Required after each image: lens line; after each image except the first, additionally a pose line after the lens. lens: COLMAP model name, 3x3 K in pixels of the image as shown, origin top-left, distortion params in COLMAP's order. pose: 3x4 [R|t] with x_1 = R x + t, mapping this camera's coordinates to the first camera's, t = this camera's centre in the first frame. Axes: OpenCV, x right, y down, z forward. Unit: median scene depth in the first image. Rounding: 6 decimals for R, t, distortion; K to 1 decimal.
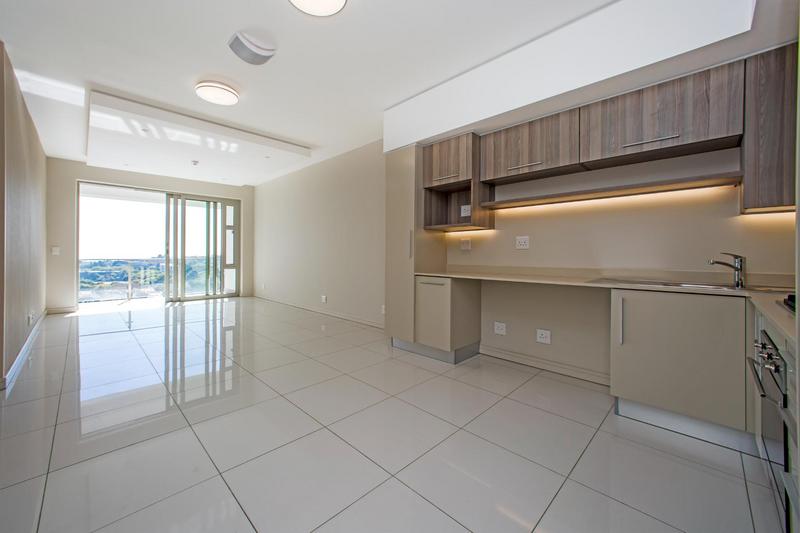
lens RADIAL K [[312.2, 0, 391.4], [0, 312.2, 252.7], [0, 0, 1]] dist [0.001947, -0.001376]
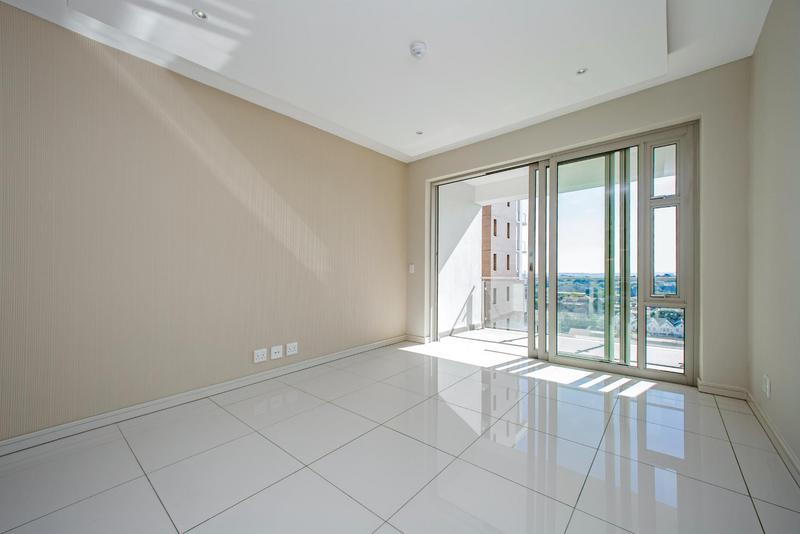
lens RADIAL K [[312.2, 0, 395.9], [0, 312.2, 272.8], [0, 0, 1]] dist [0.001947, -0.001376]
pose [[0.070269, 0.001363, -0.997527, -0.162688], [0.016958, 0.999853, 0.002560, 0.001643], [0.997384, -0.017096, 0.070235, 0.680376]]
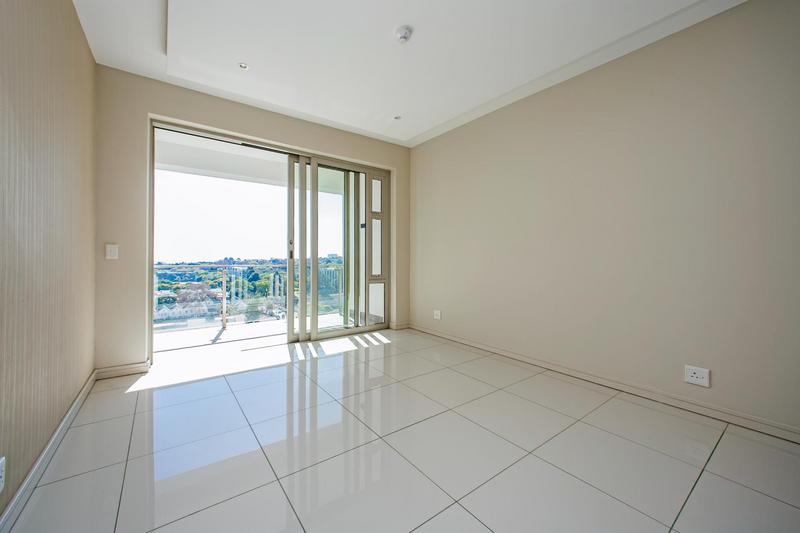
lens RADIAL K [[312.2, 0, 398.9], [0, 312.2, 259.2], [0, 0, 1]] dist [0.001947, -0.001376]
pose [[0.991245, 0.004816, -0.131944, -0.420829], [-0.003669, 0.999953, 0.008934, -0.000375], [0.131981, -0.008372, 0.991217, 0.428877]]
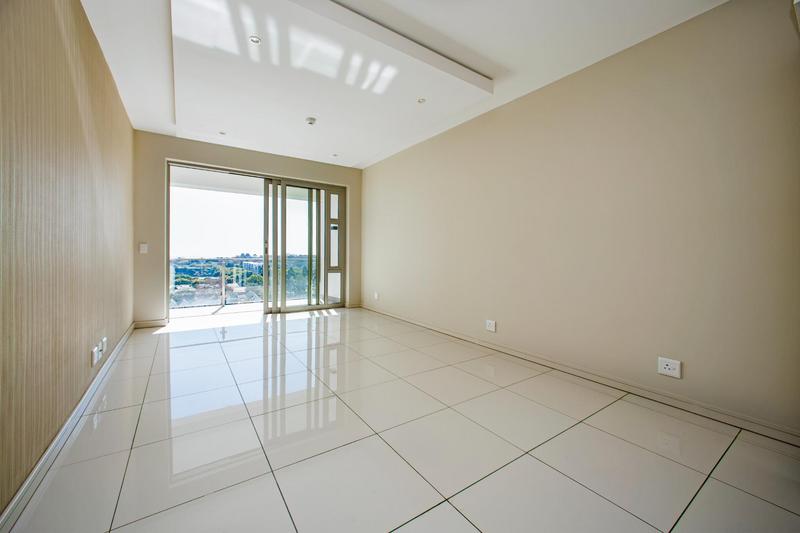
lens RADIAL K [[312.2, 0, 398.2], [0, 312.2, 259.4], [0, 0, 1]] dist [0.001947, -0.001376]
pose [[0.984575, 0.012593, -0.174508, -0.229045], [-0.009314, 0.999765, 0.019597, 0.000308], [0.174713, -0.017670, 0.984461, 0.252750]]
